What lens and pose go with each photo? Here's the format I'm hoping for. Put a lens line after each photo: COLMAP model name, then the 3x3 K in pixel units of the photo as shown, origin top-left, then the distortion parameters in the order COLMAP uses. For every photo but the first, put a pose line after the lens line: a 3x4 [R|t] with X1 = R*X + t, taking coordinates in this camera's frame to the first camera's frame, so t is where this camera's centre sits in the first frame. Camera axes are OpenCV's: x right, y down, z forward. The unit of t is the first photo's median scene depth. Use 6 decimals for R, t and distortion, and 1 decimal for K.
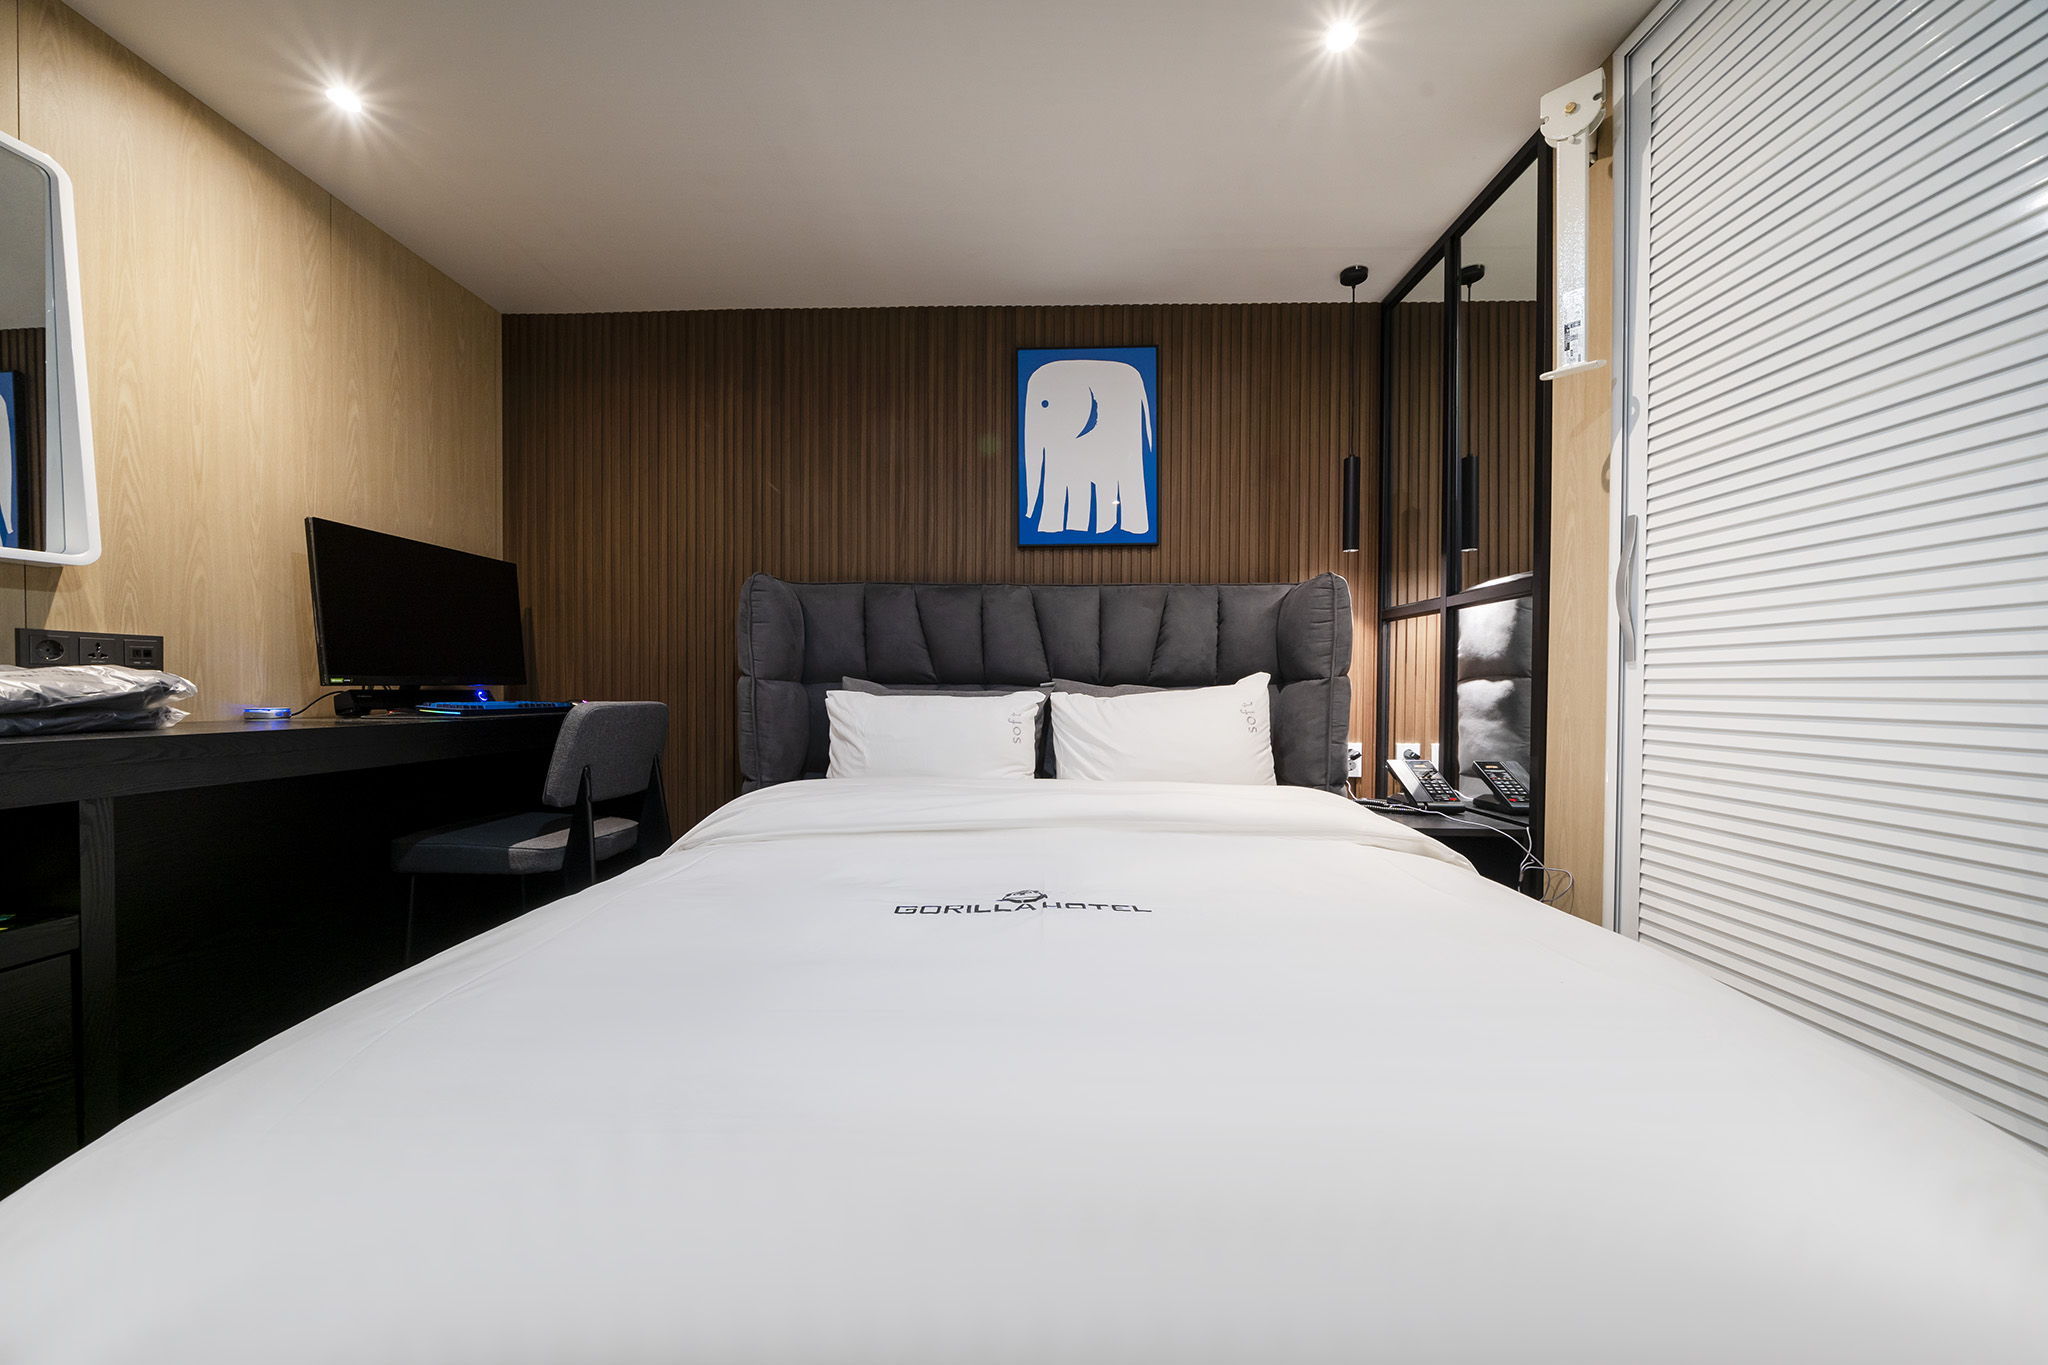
lens RADIAL K [[706.5, 0, 1014.7], [0, 706.5, 691.7], [0, 0, 1]] dist [-0.002261, -0.000209]
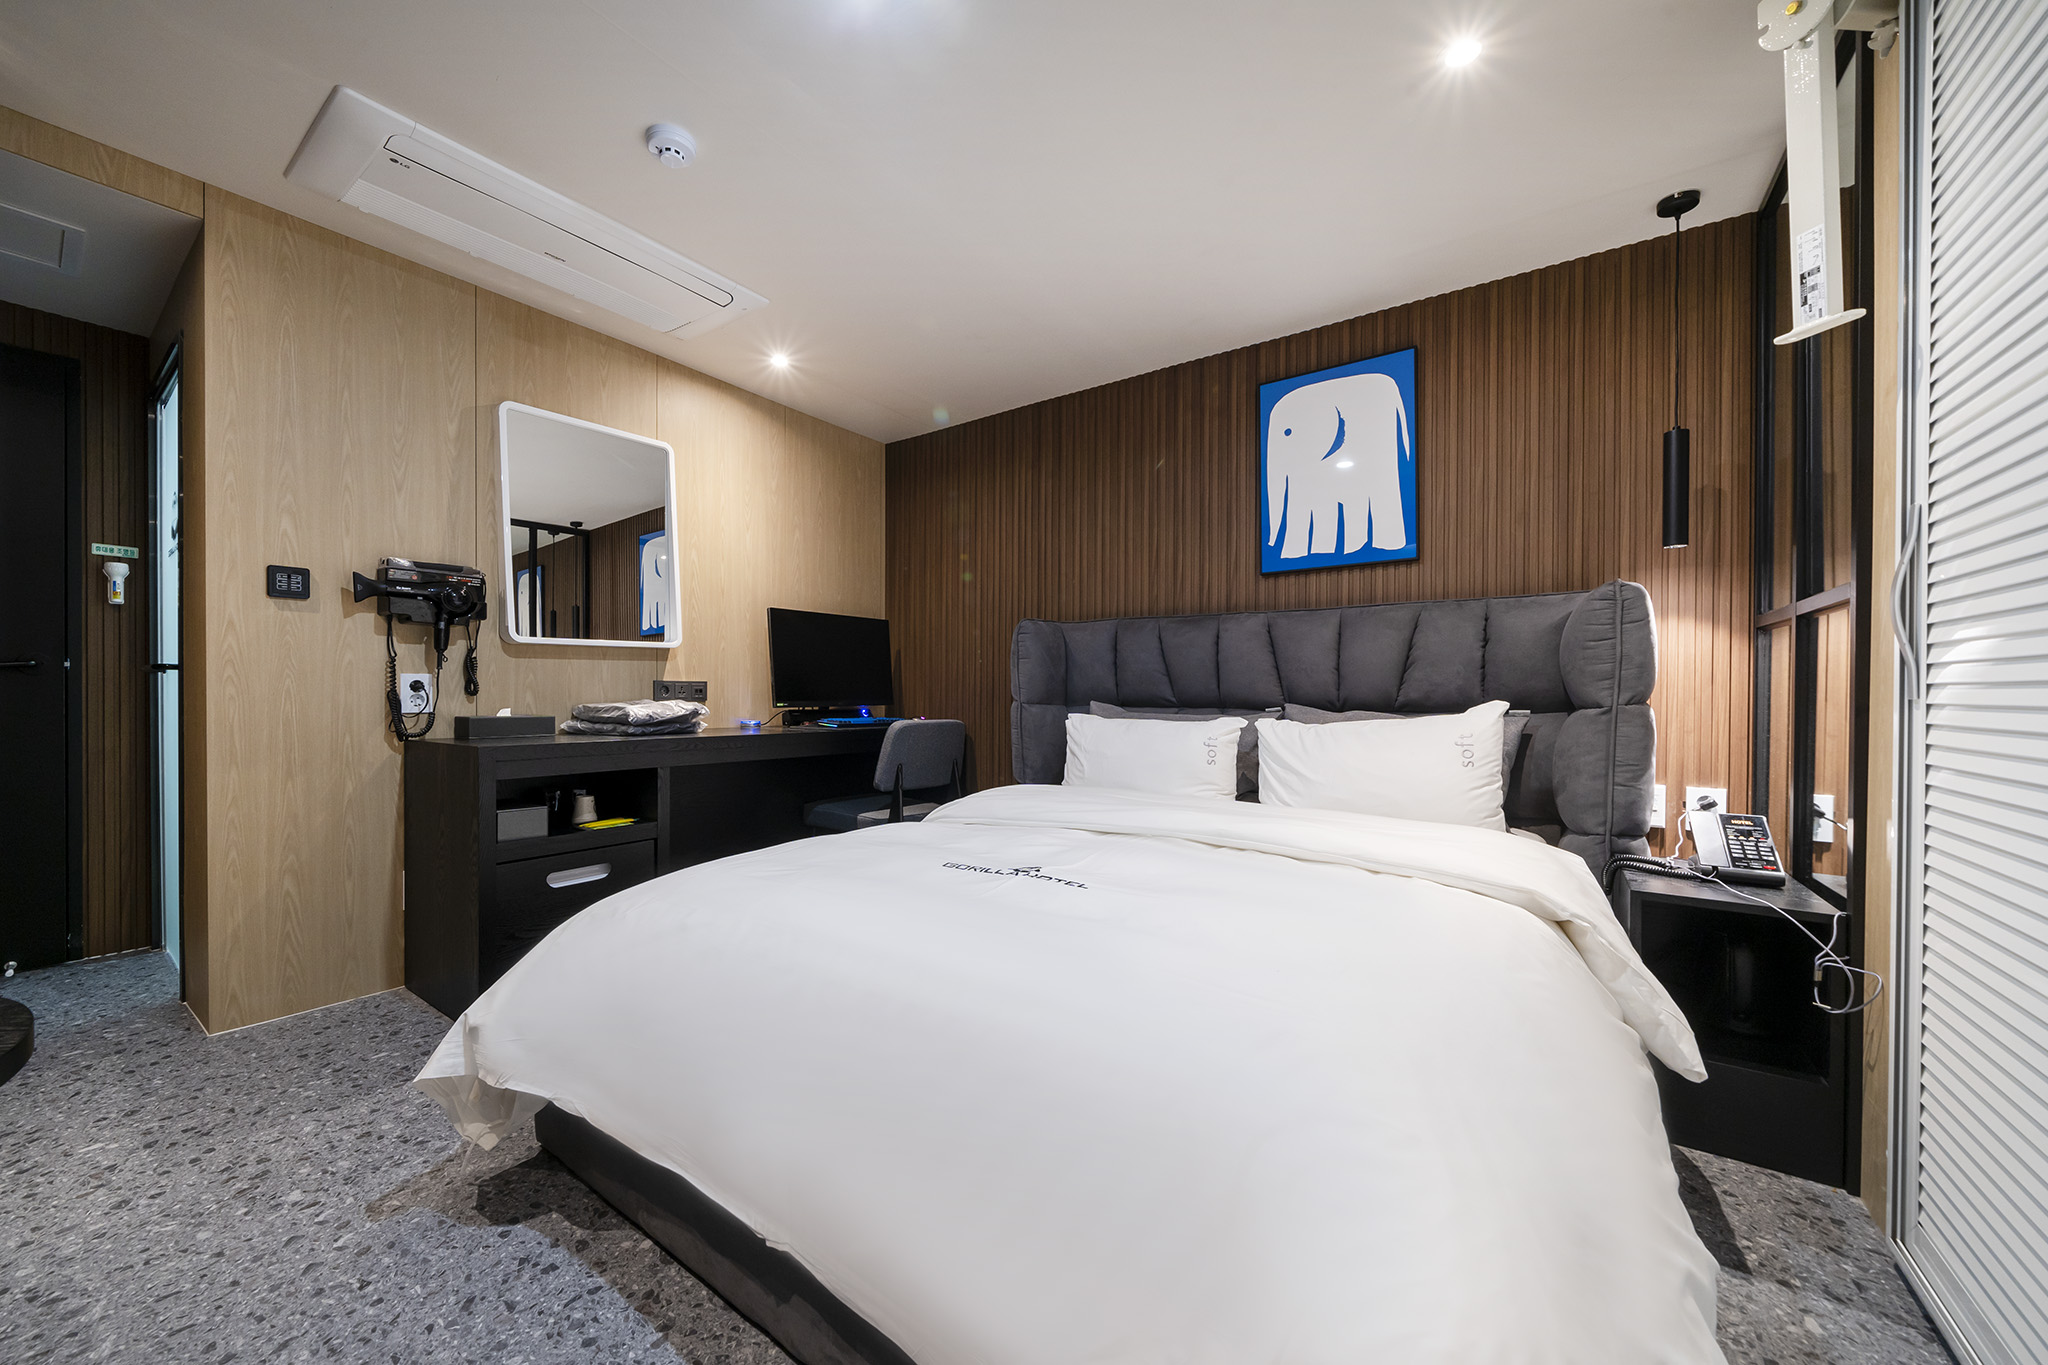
lens RADIAL K [[741.5, 0, 1008.2], [0, 741.5, 693.0], [0, 0, 1]] dist [-0.001026, -0.000074]
pose [[0.836821, 0.000319, -0.547477, 0.310592], [-0.006060, 0.999944, -0.008681, -0.022435], [0.547444, 0.010583, 0.836776, -0.115256]]
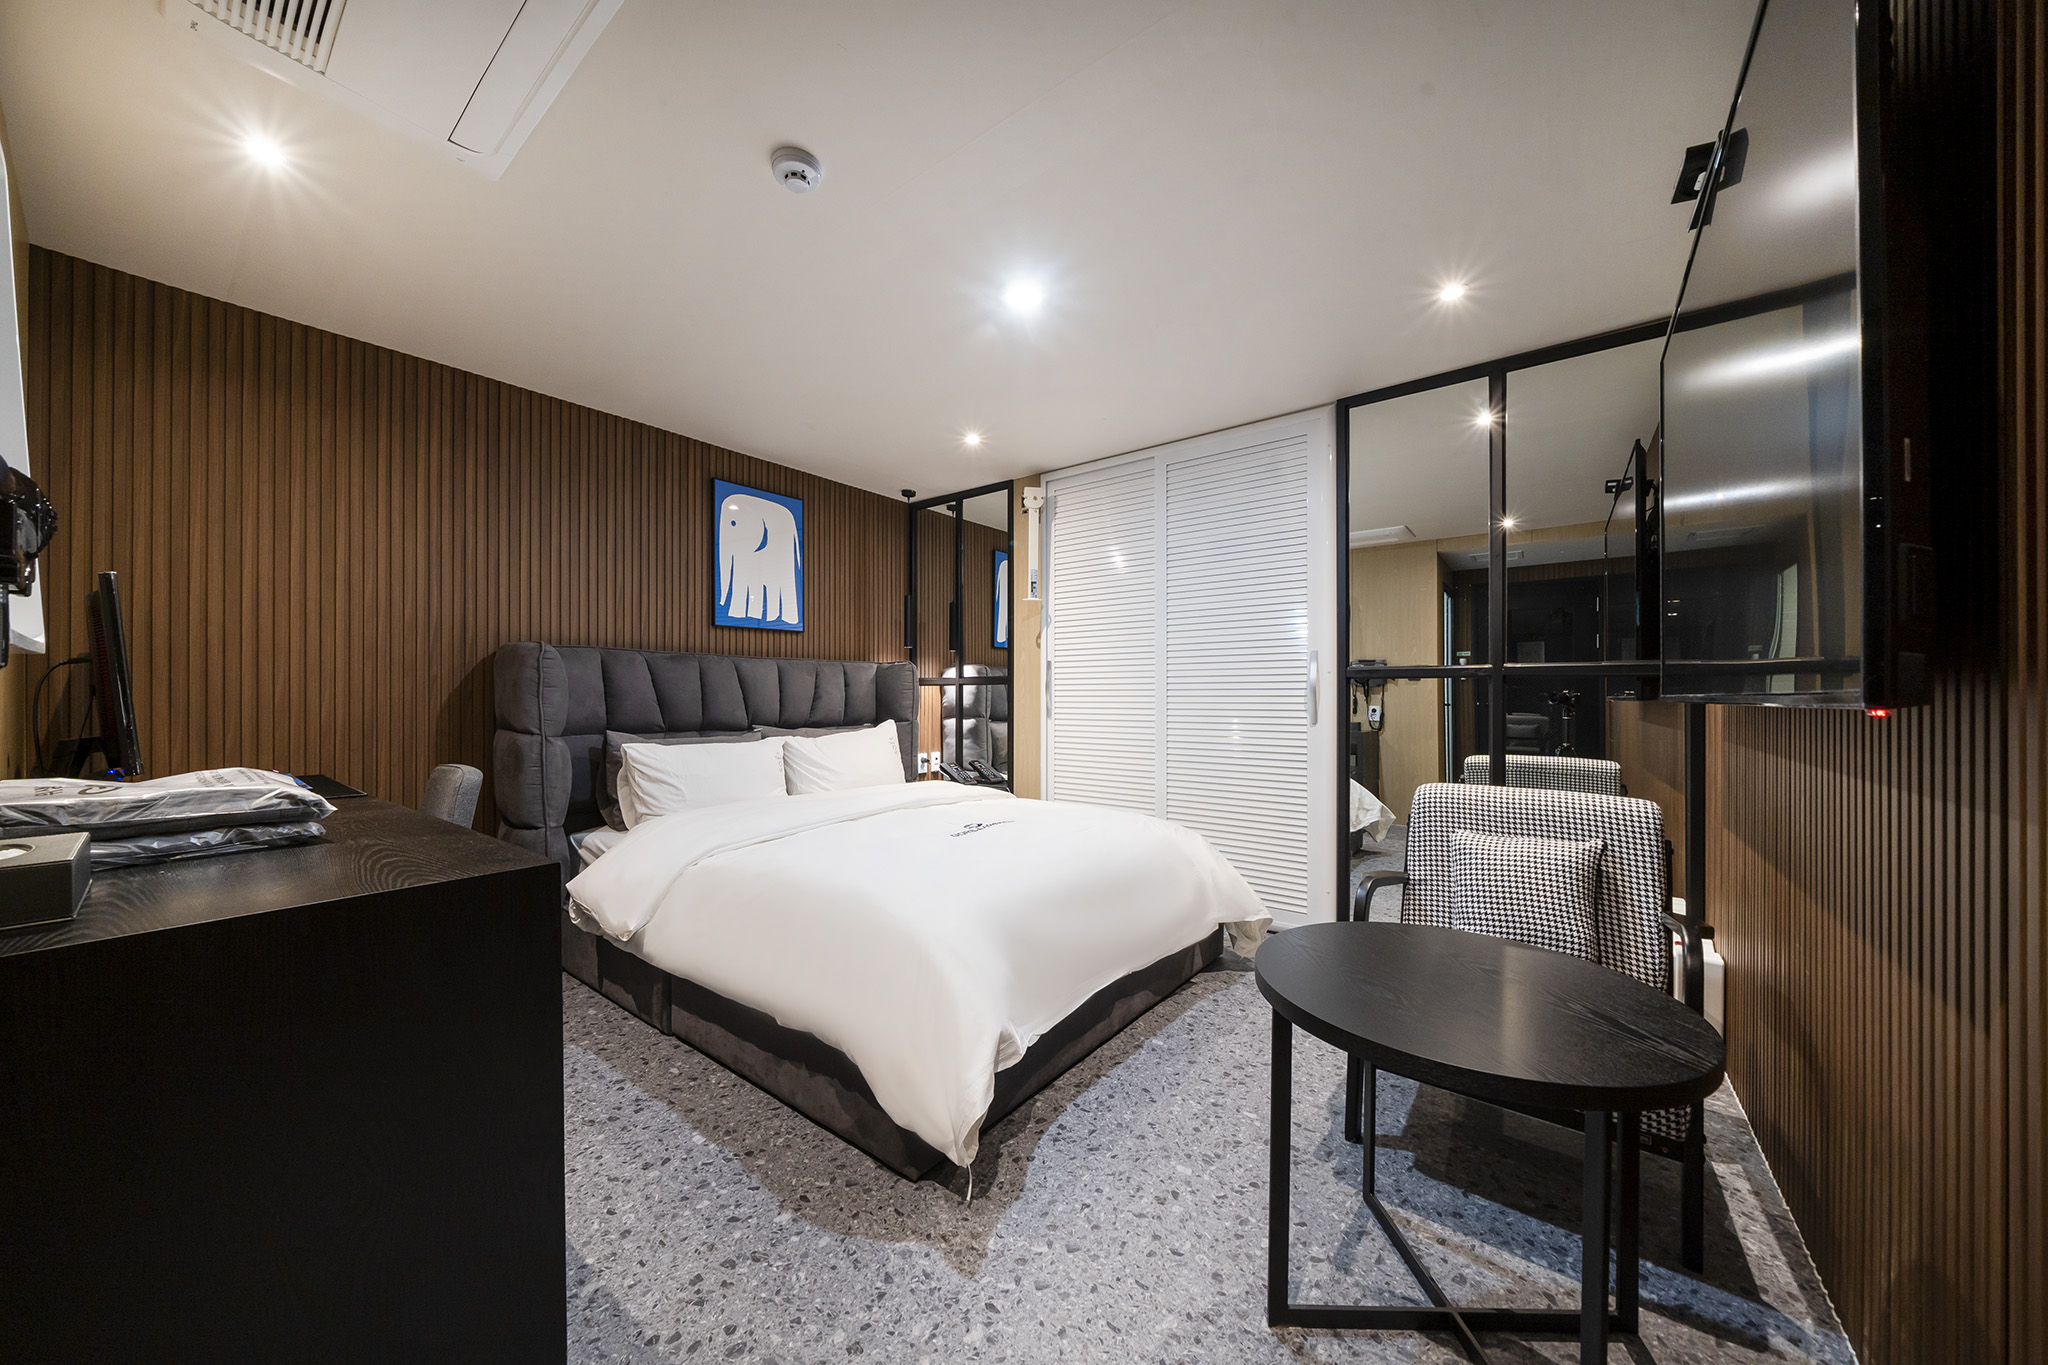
lens RADIAL K [[648.3, 0, 1028.6], [0, 648.3, 702.3], [0, 0, 1]] dist [-0.000102, -0.000018]
pose [[0.589723, -0.003203, 0.807599, -0.680691], [0.009724, 0.999948, -0.003134, -0.054946], [-0.807547, 0.009701, 0.589723, -0.213014]]
